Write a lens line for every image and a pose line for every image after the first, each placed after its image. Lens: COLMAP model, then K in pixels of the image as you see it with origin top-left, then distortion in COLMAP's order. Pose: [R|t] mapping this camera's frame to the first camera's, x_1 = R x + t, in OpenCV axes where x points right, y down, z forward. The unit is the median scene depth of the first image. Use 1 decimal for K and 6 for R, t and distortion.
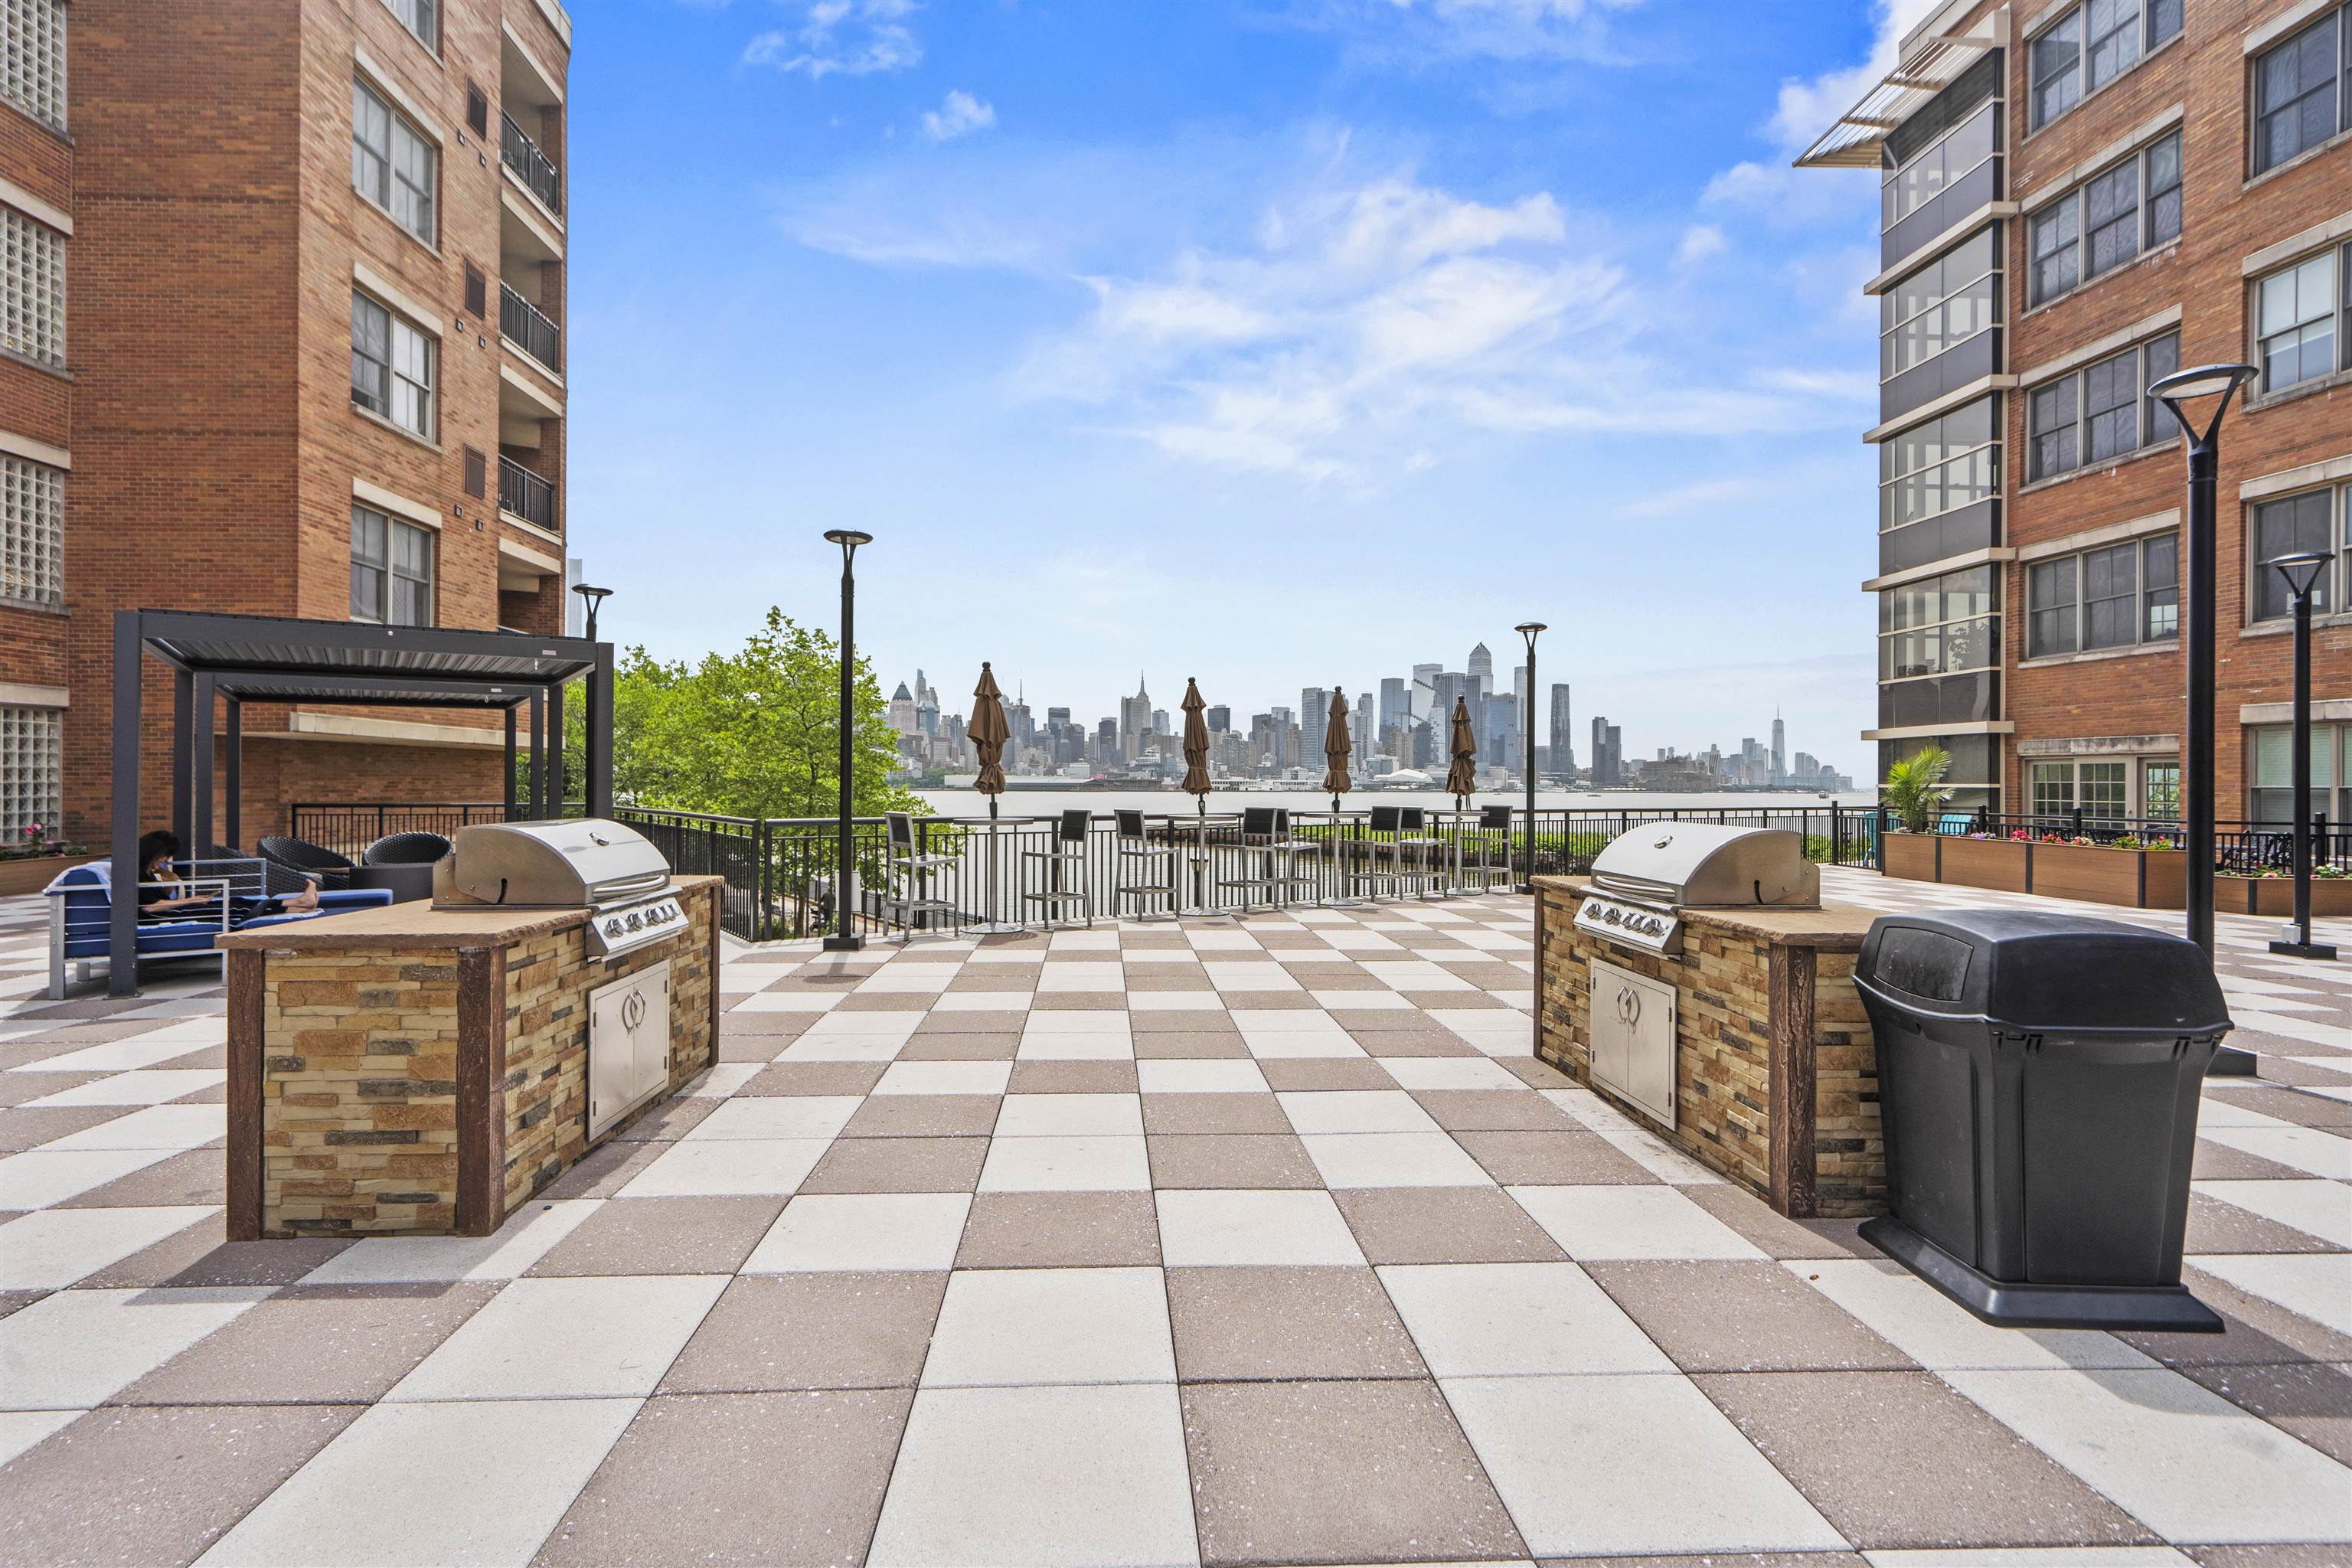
lens RADIAL K [[1140.0, 0, 1172.4], [0, 1140.0, 772.1], [0, 0, 1]] dist [-0.002585, 0.000108]
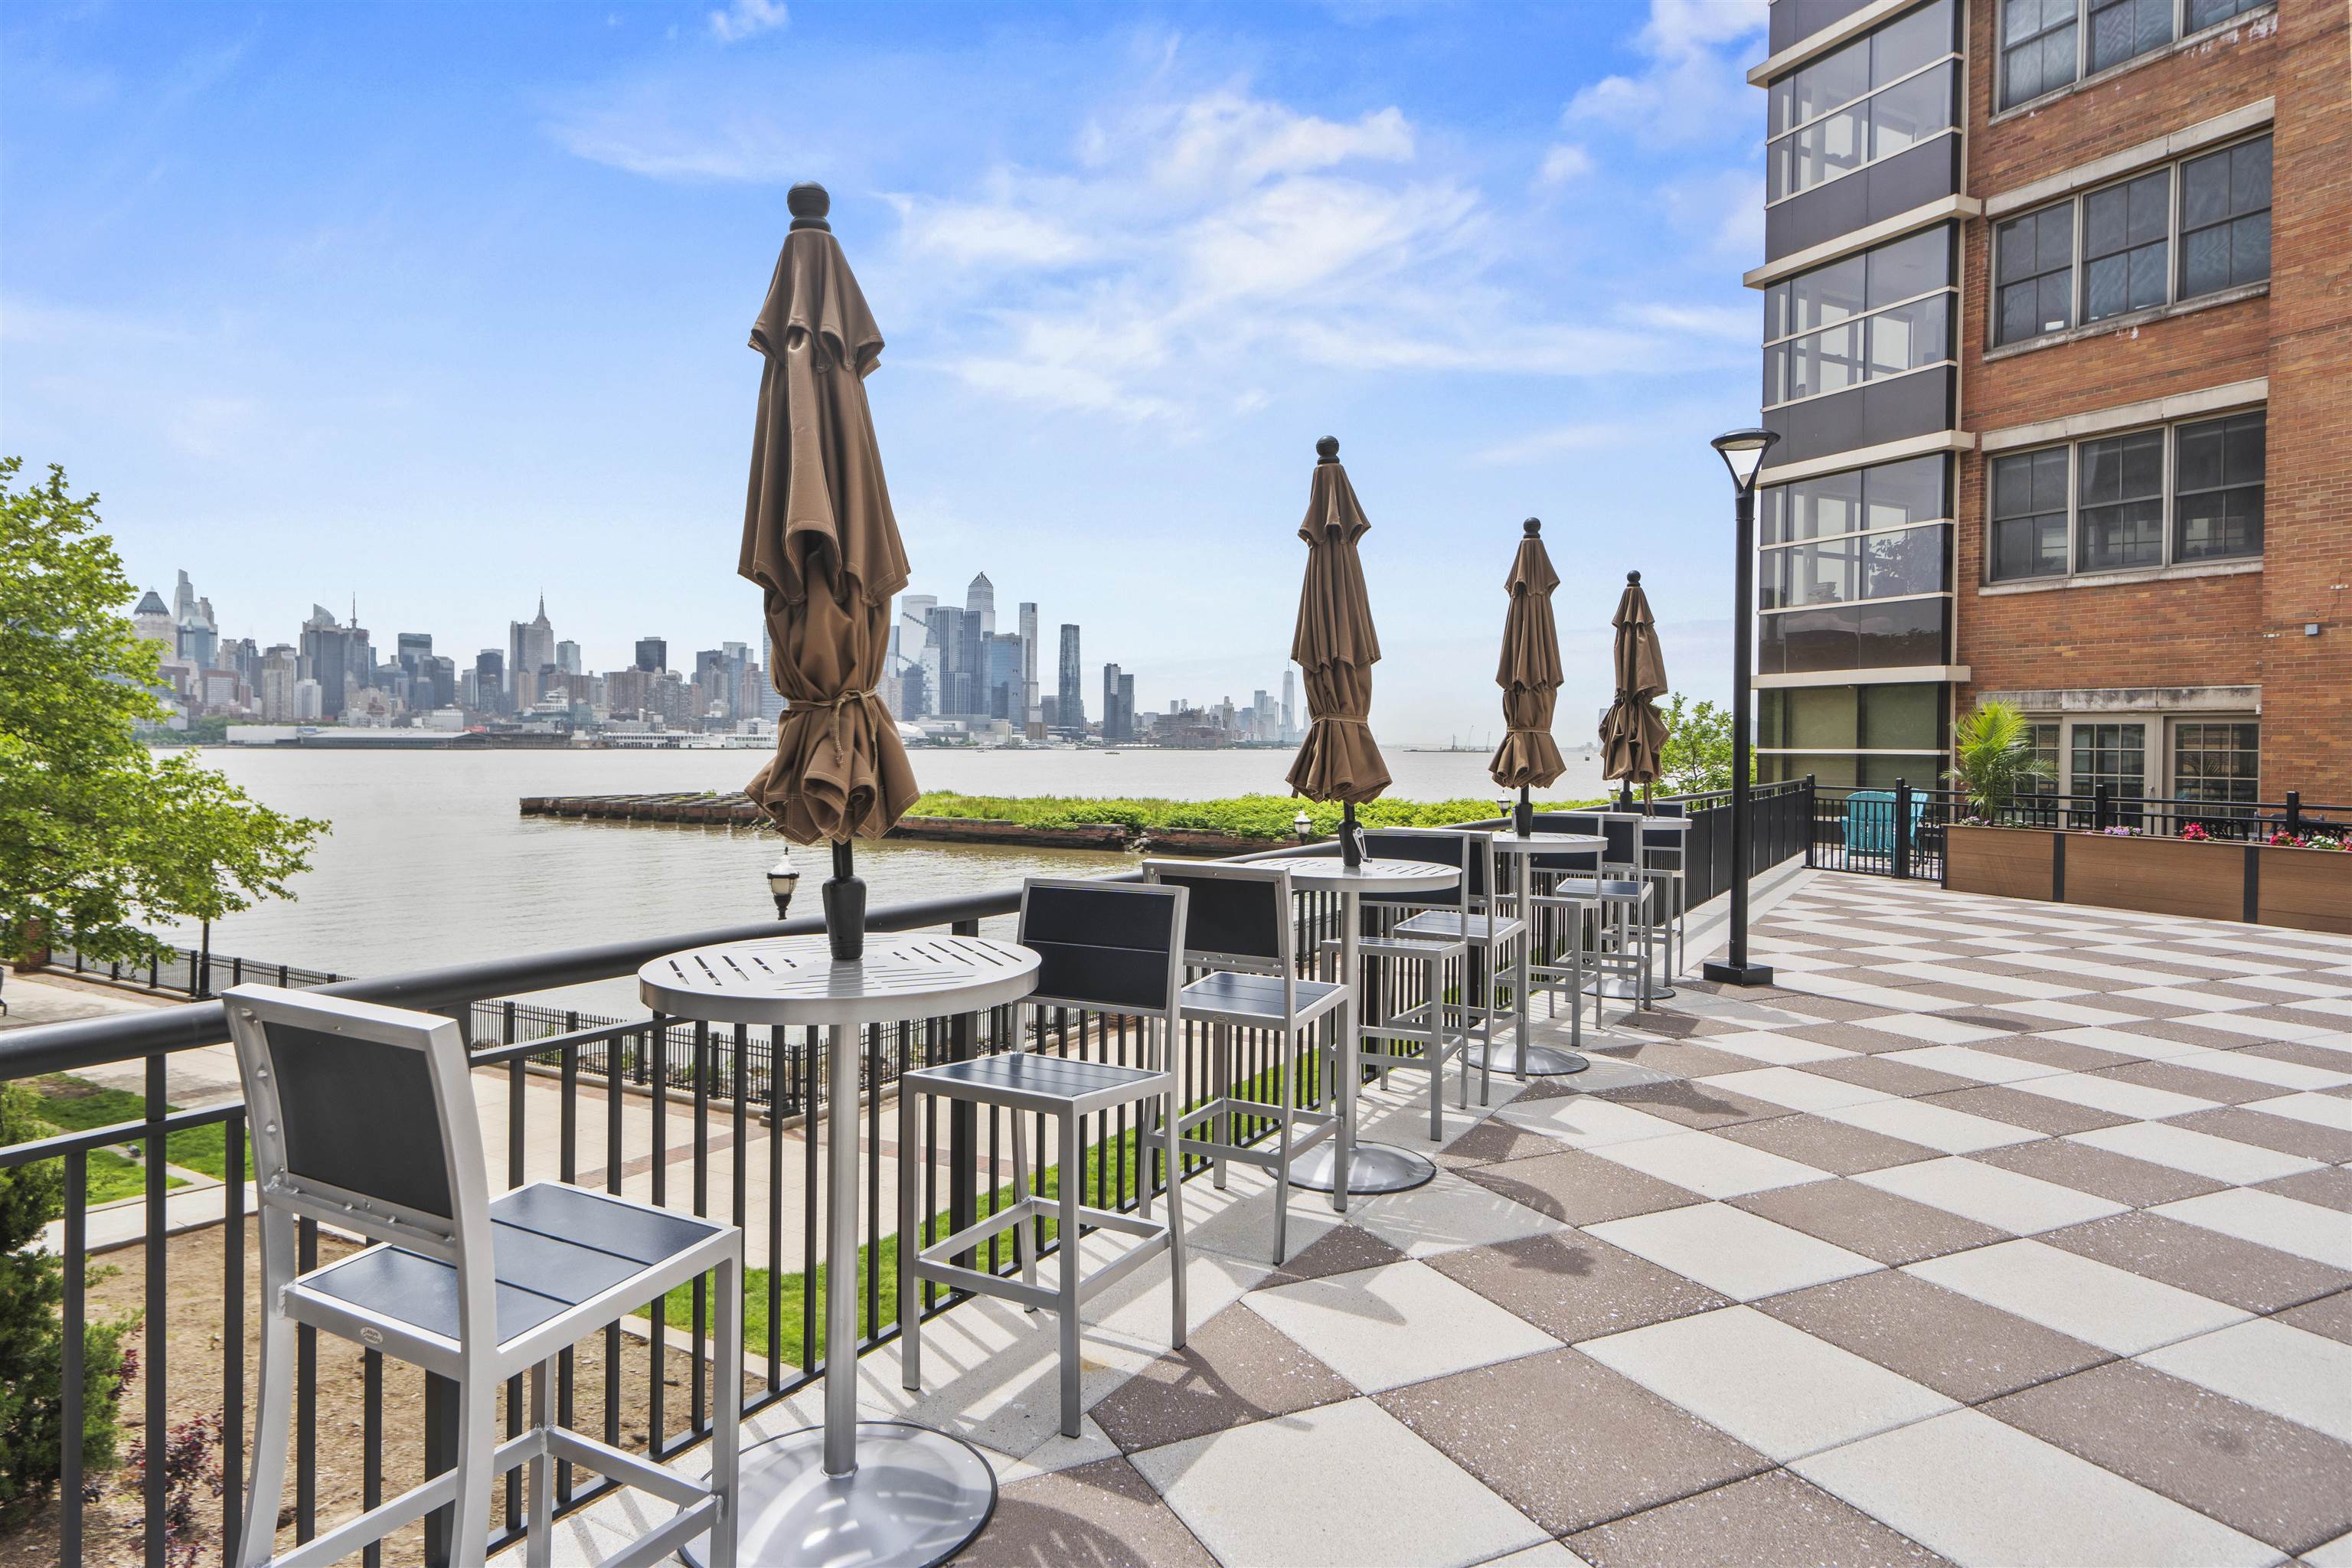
lens RADIAL K [[1385.3, 0, 1170.2], [0, 1385.3, 748.1], [0, 0, 1]] dist [0.005459, 0.001040]
pose [[0.921233, -0.000495, 0.389010, -0.105127], [-0.005868, 0.999868, 0.015167, -0.002021], [-0.388966, -0.016255, 0.921108, 0.388021]]
